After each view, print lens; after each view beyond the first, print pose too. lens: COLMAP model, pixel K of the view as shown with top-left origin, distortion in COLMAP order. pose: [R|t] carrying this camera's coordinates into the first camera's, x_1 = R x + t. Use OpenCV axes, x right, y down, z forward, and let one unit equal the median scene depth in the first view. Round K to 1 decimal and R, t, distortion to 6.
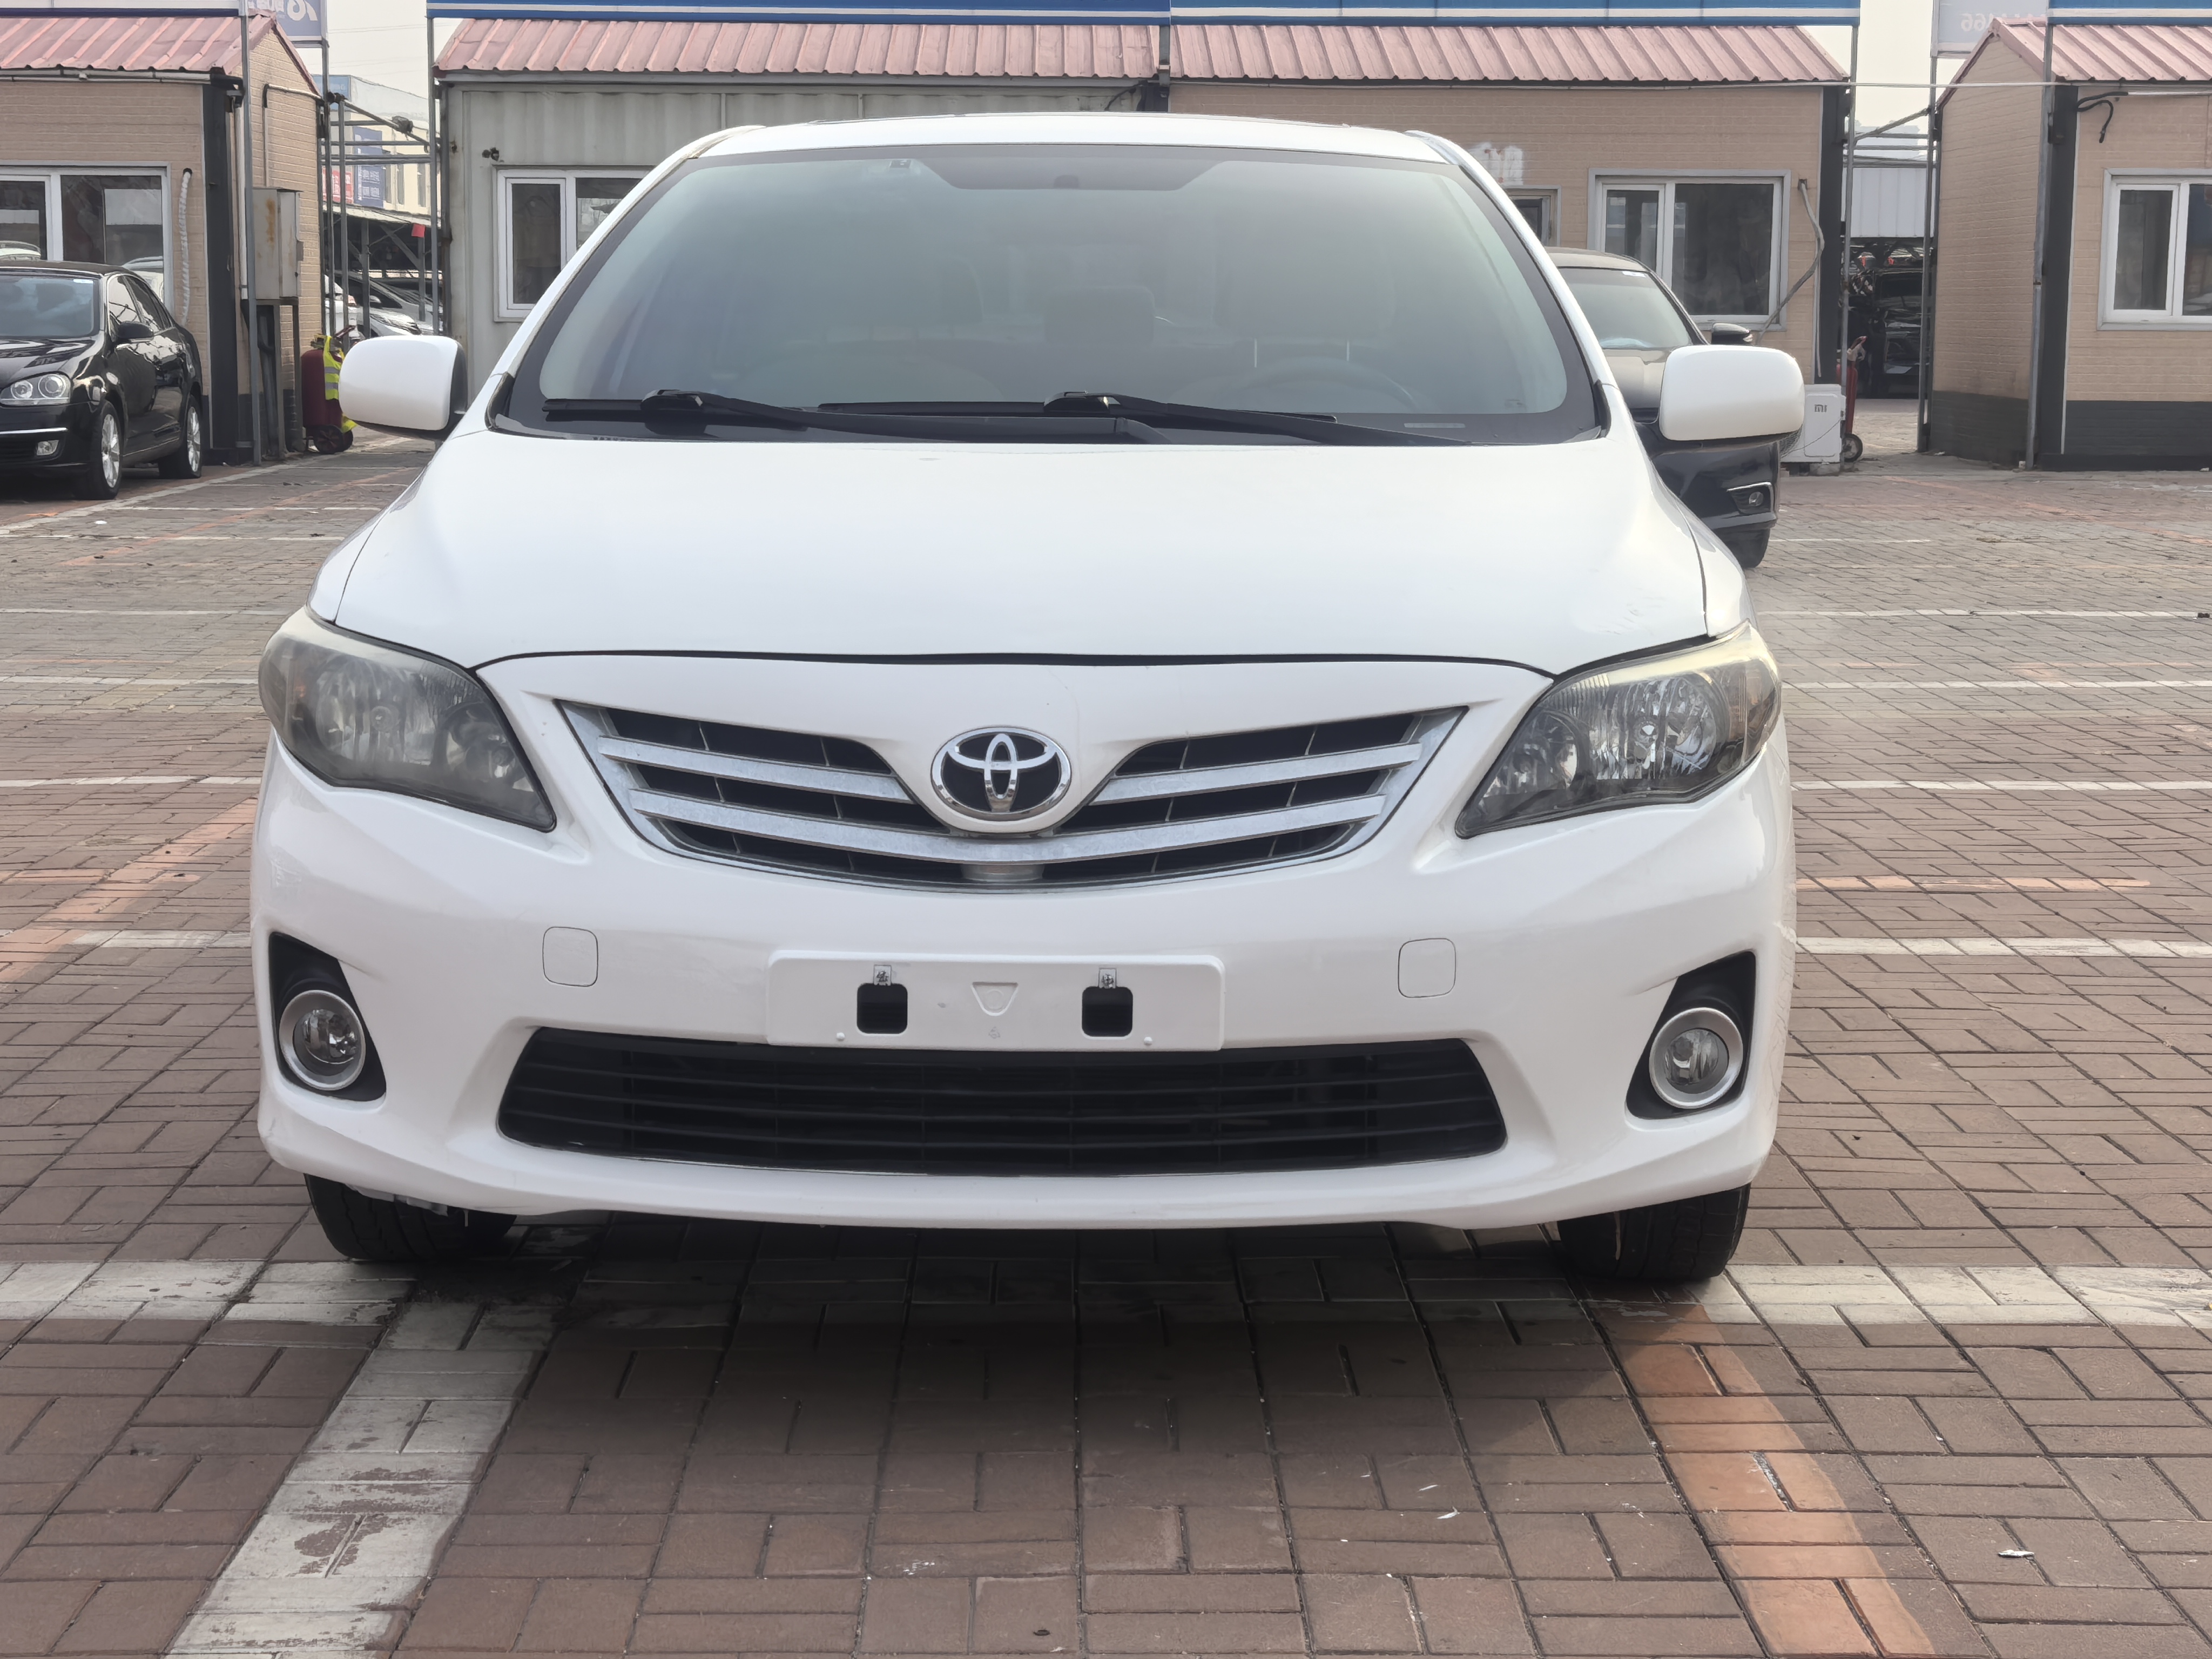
lens RADIAL K [[3749.6, 0, 1106.0], [0, 3749.6, 829.5], [0, 0, 1]] dist [0.055785, 0.001543]
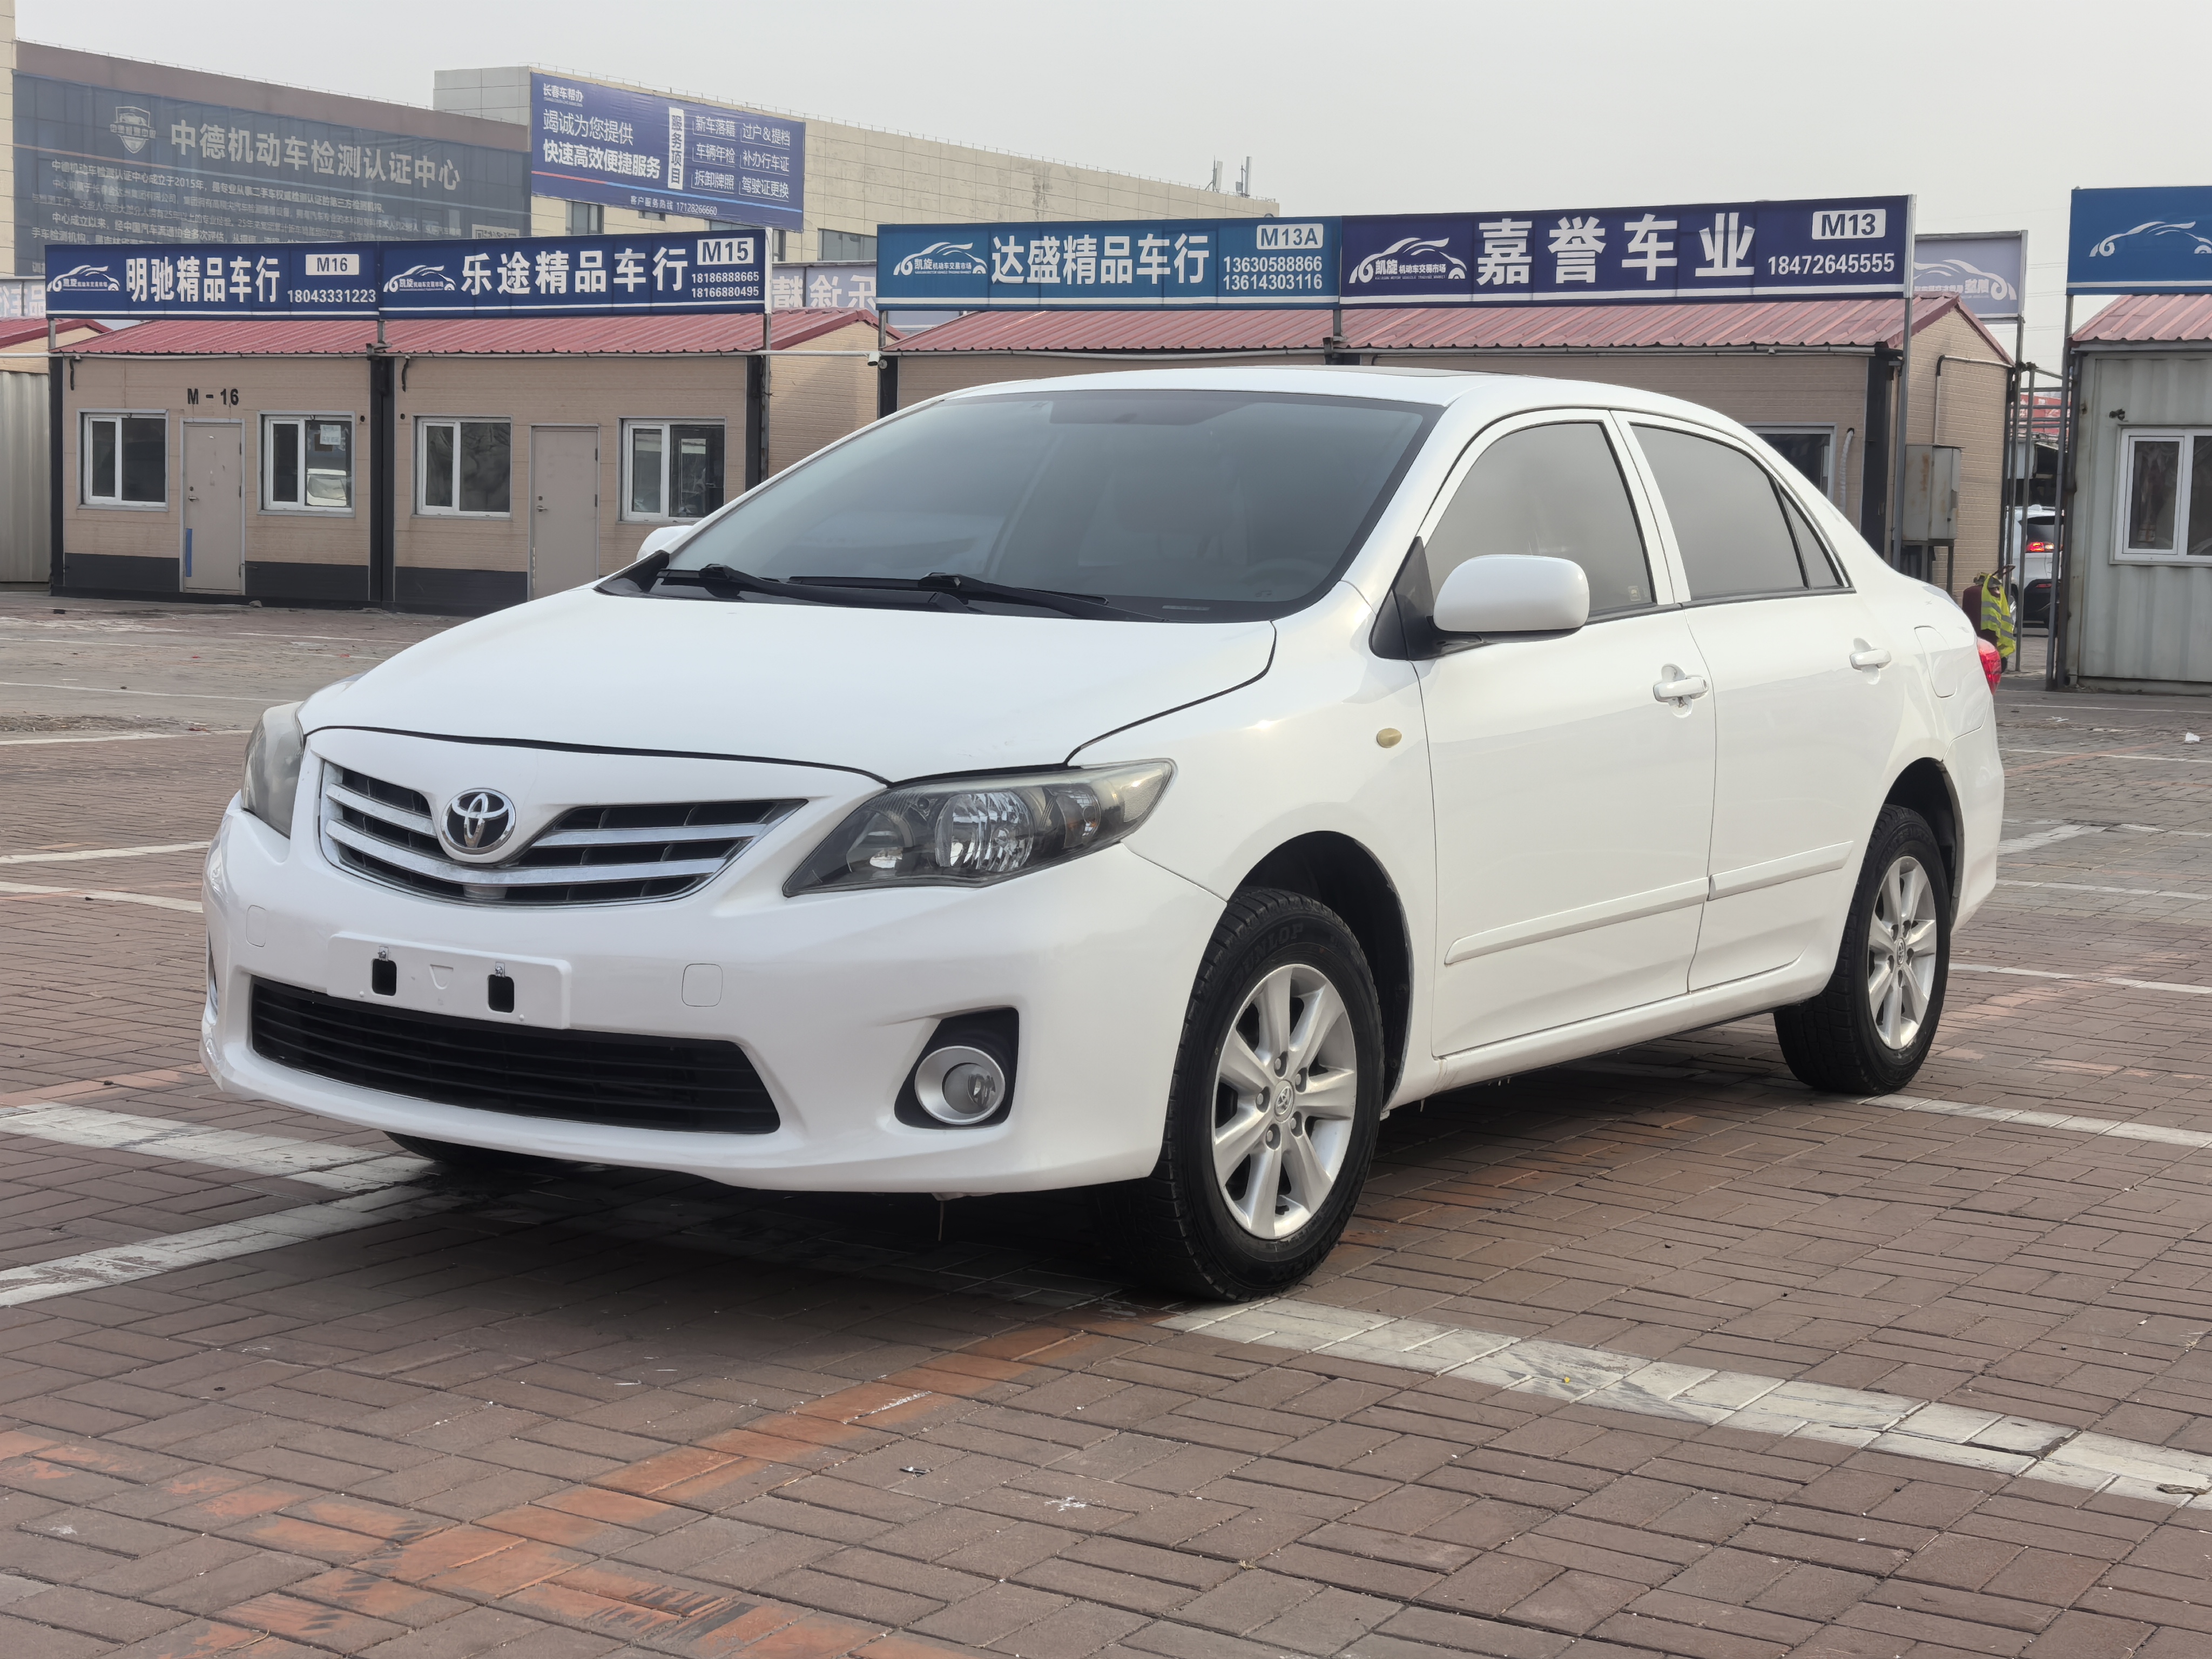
lens RADIAL K [[3344.9, 0, 1106.0], [0, 3344.9, 829.5], [0, 0, 1]] dist [0.017391, 0.118218]
pose [[0.851131, 0.066700, -0.520699, 0.808475], [-0.095684, 0.994991, -0.028950, 0.002120], [0.516160, 0.074463, 0.853249, 0.043445]]
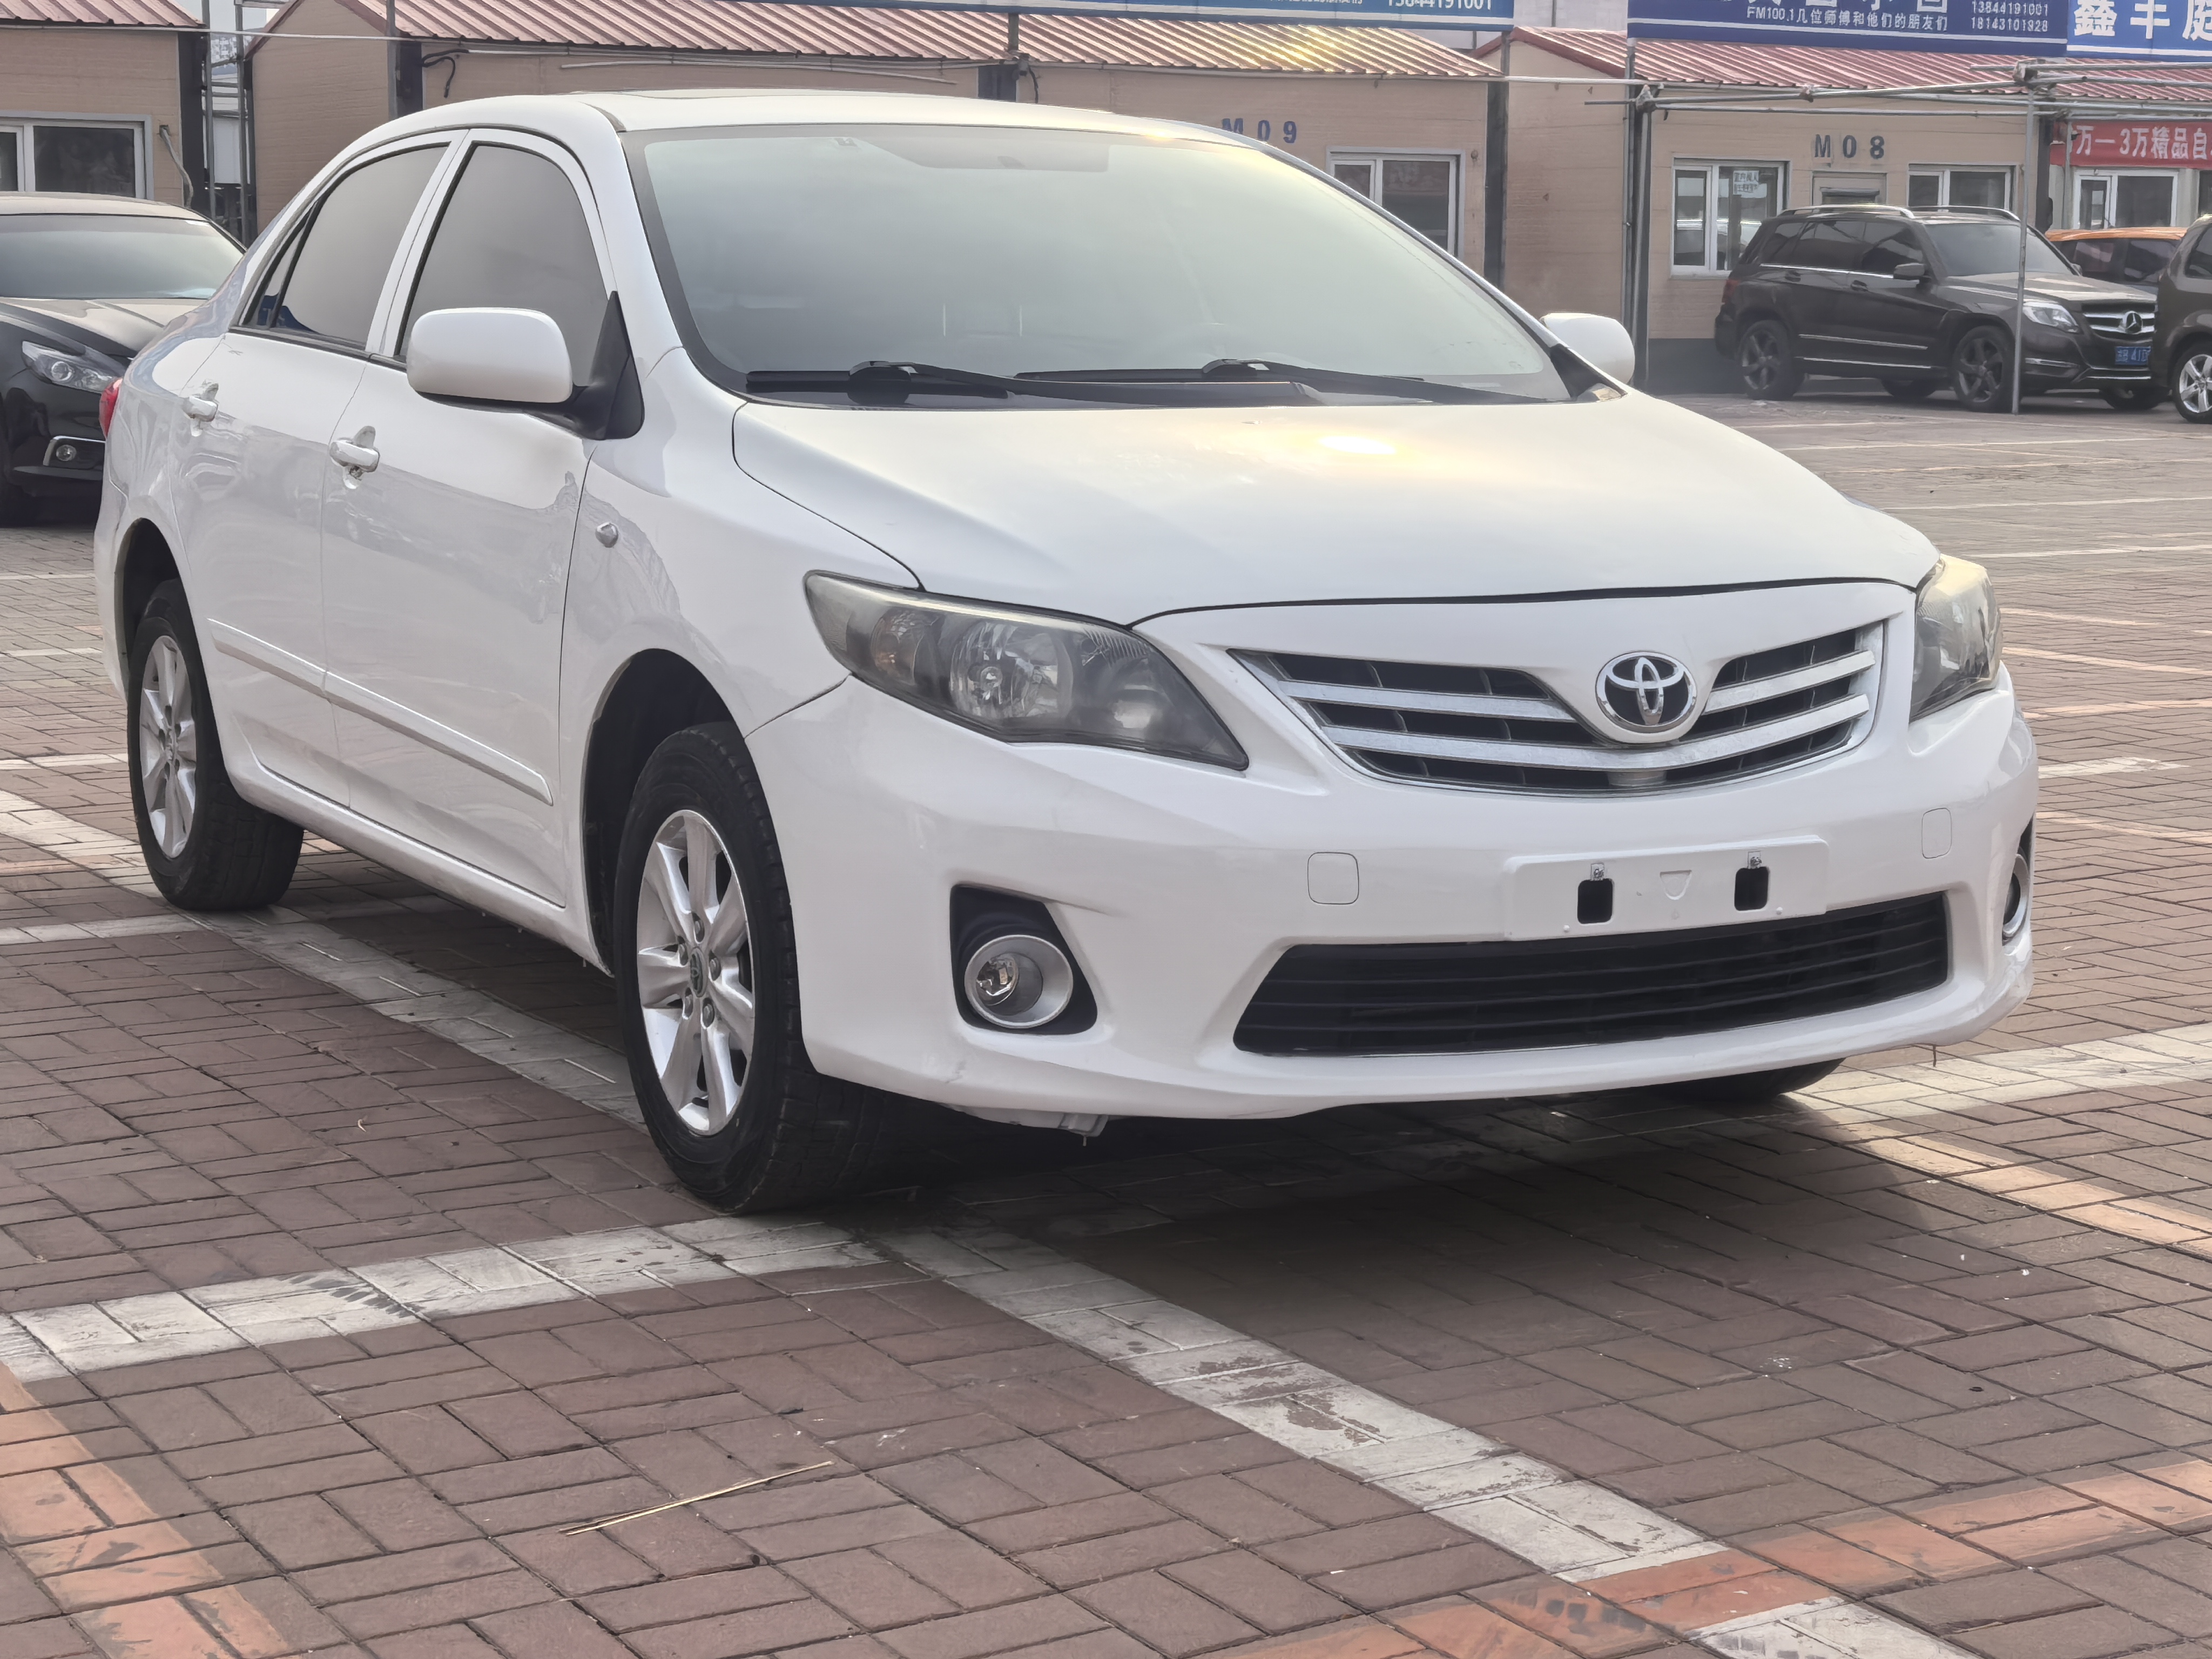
lens RADIAL K [[3749.6, 0, 1106.0], [0, 3749.6, 829.5], [0, 0, 1]] dist [0.055785, 0.001543]
pose [[0.870977, -0.071148, 0.486146, -0.720100], [0.063903, 0.997459, 0.031491, -0.019092], [-0.487151, 0.003638, 0.873310, 0.066325]]
